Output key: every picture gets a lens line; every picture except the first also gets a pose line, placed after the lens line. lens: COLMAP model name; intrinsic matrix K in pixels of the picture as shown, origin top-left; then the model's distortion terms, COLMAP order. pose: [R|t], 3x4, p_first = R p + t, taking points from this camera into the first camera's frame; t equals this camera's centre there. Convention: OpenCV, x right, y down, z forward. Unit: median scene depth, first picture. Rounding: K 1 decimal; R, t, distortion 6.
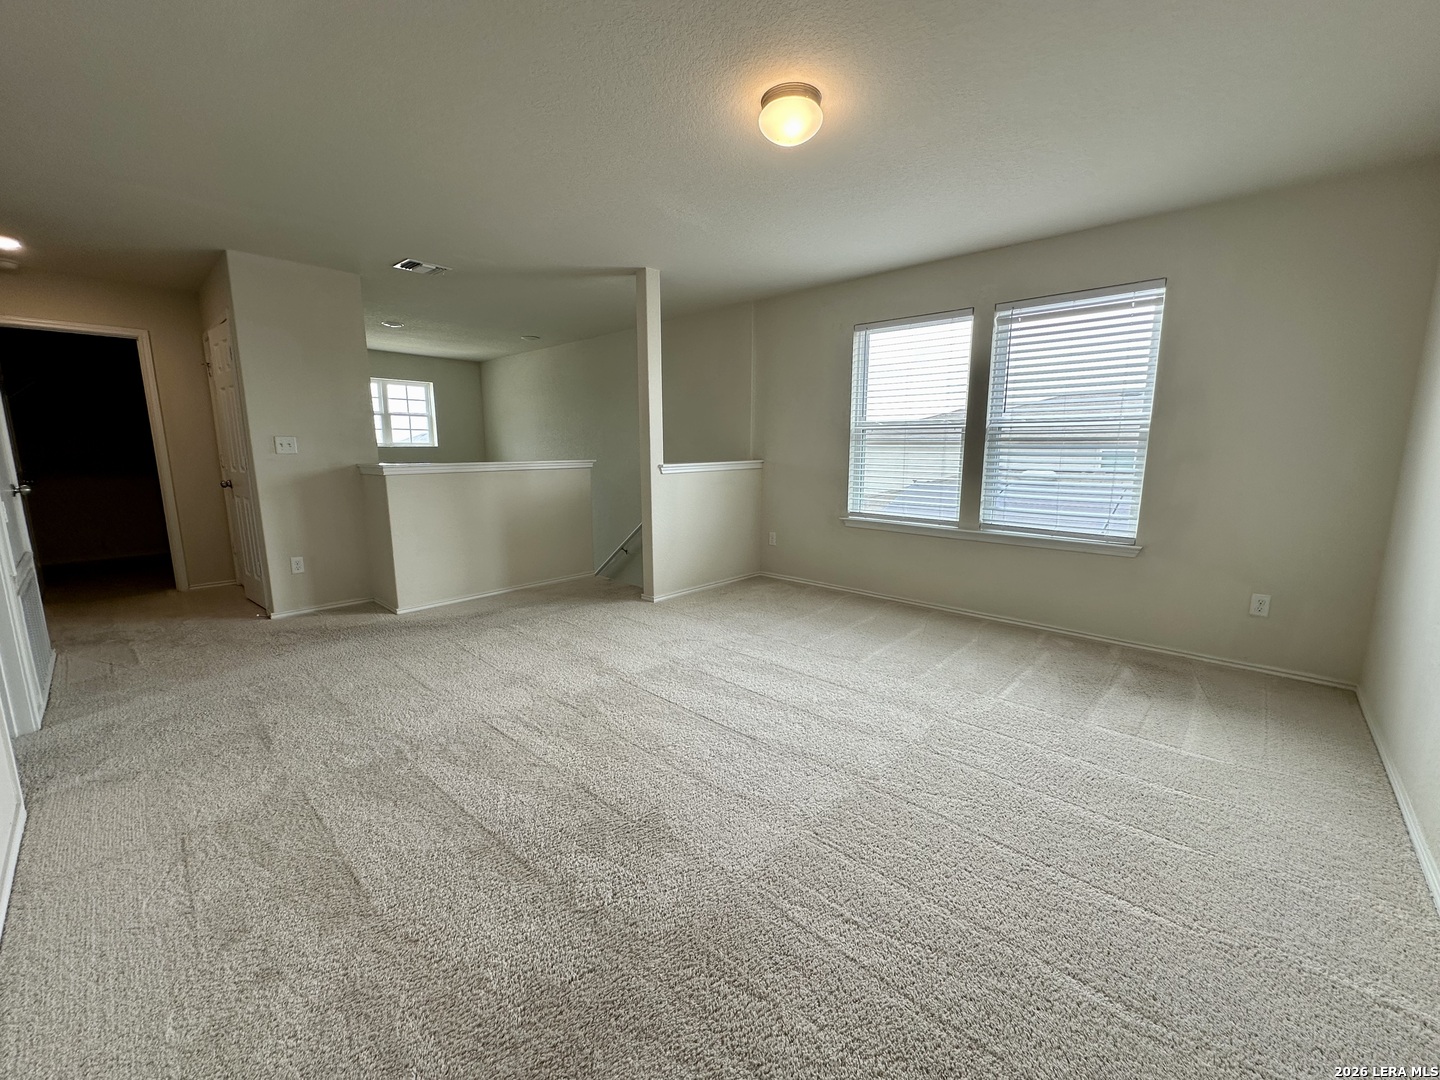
lens RADIAL K [[587.0, 0, 715.6], [0, 587.0, 548.0], [0, 0, 1]] dist [0.001633, -0.000334]
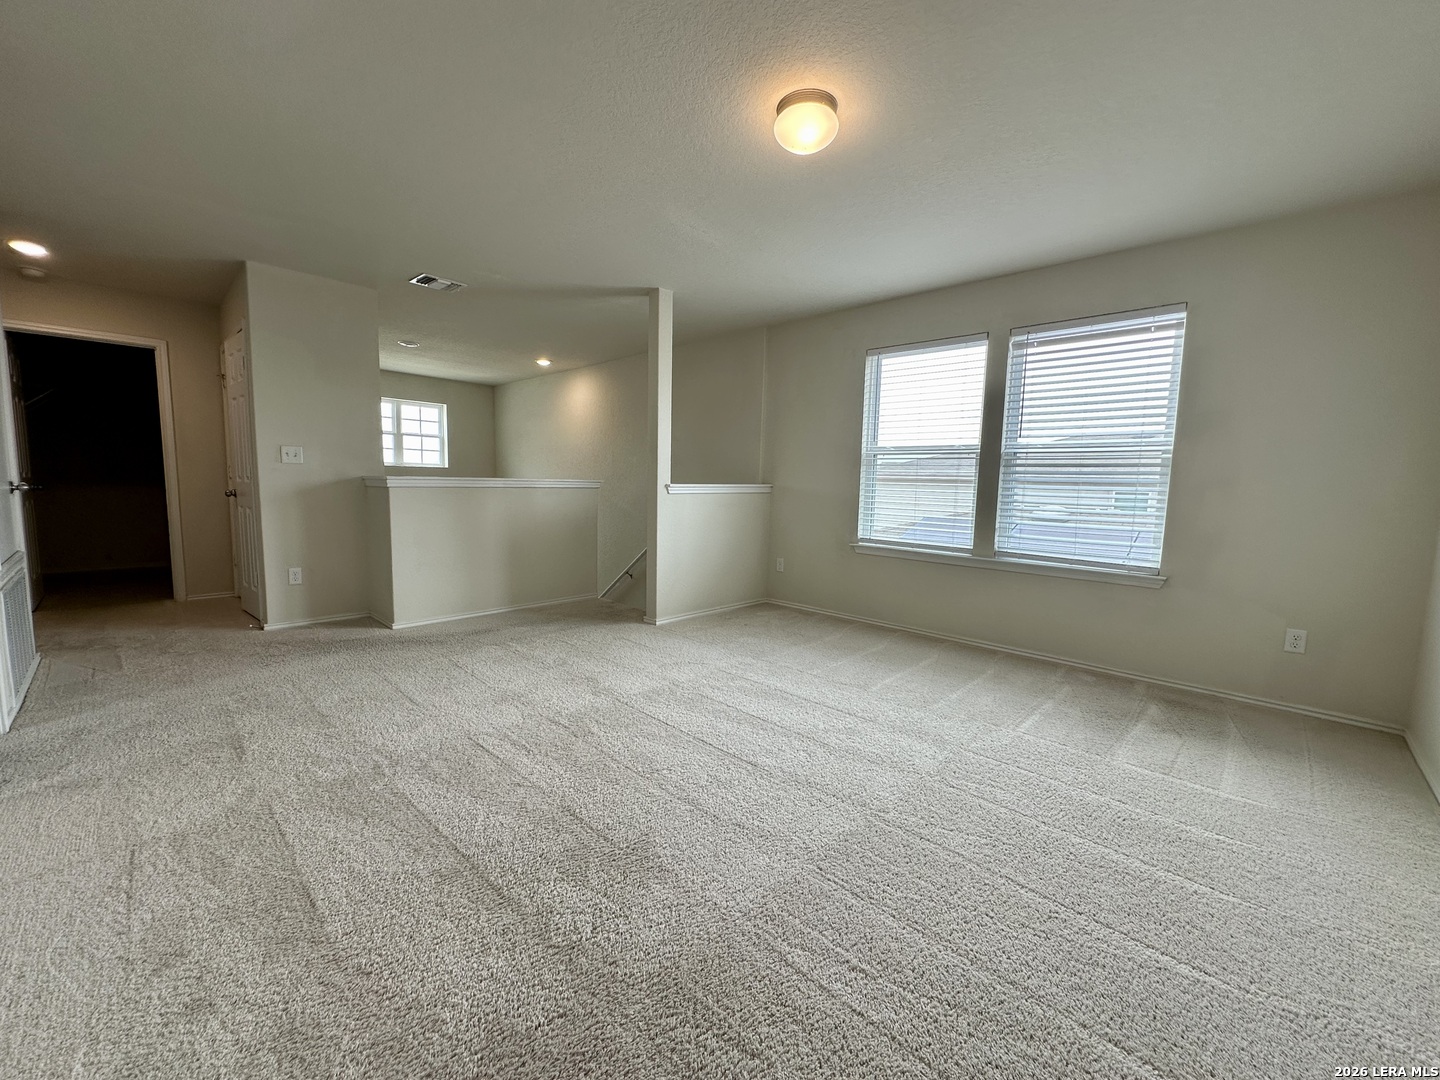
lens RADIAL K [[587.0, 0, 715.6], [0, 587.0, 546.3], [0, 0, 1]] dist [0.001633, -0.000334]
pose [[0.999537, 0.026491, -0.014986, 0.006287], [-0.027381, 0.997657, -0.062688, 0.031332], [0.013291, 0.063070, 0.997921, 0.037562]]
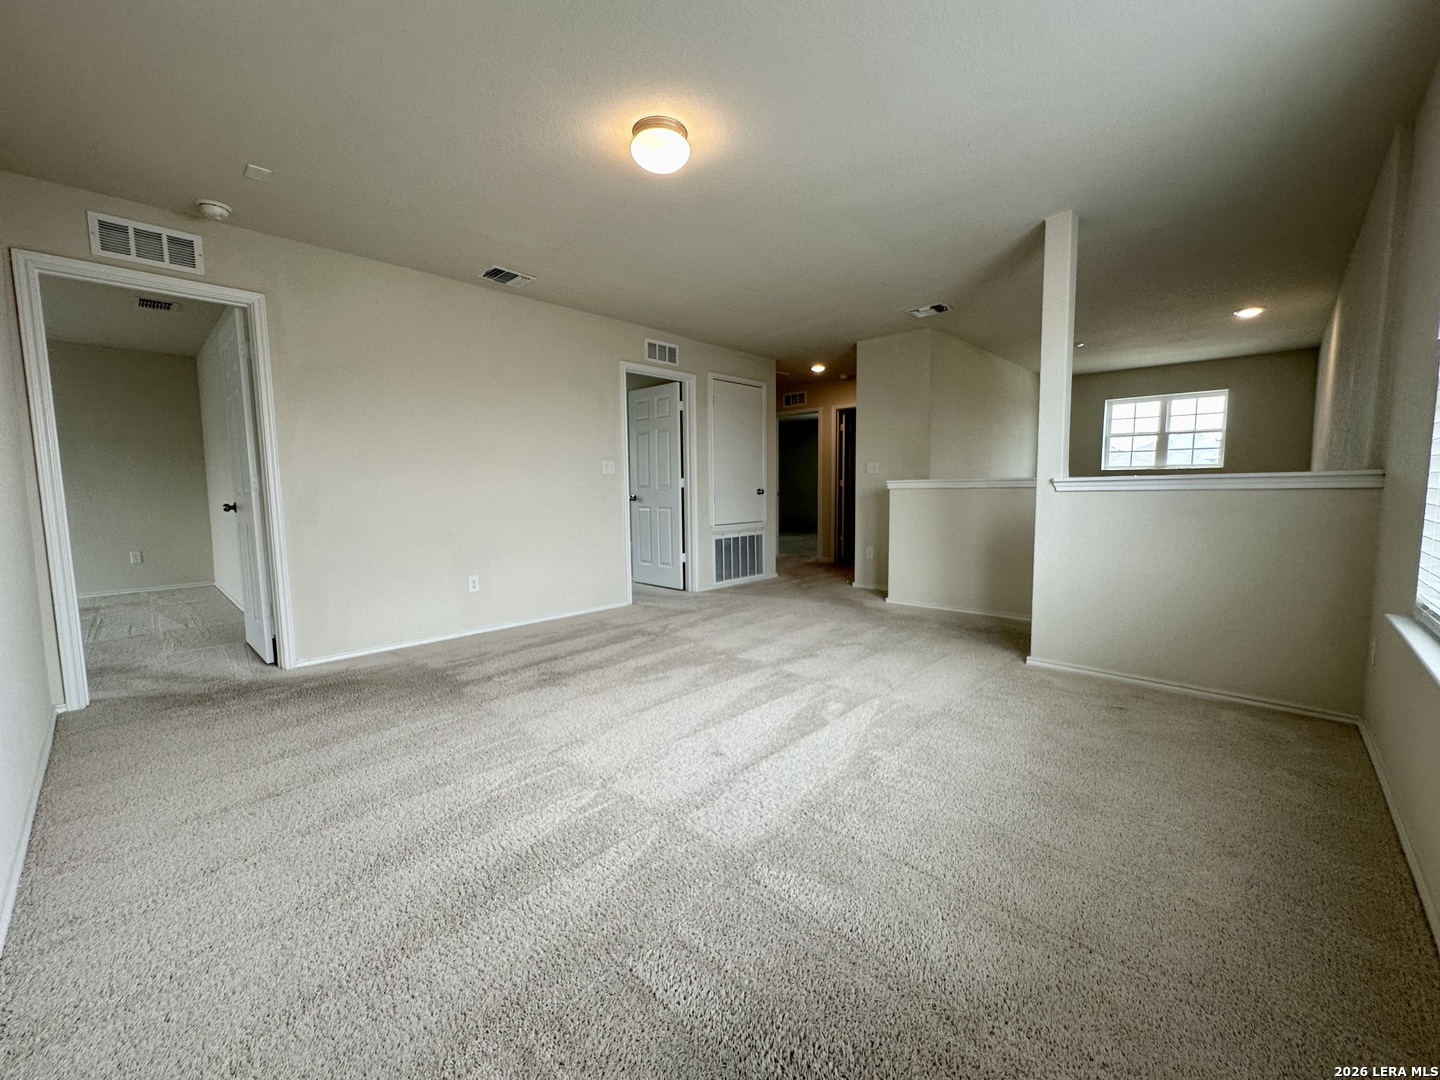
lens RADIAL K [[587.0, 0, 716.4], [0, 587.0, 541.7], [0, 0, 1]] dist [0.001633, -0.000334]
pose [[-0.021538, 0.095042, -0.995240, 0.961068], [-0.164956, 0.981490, 0.097298, -0.101825], [0.986066, 0.166266, -0.005461, 0.919972]]
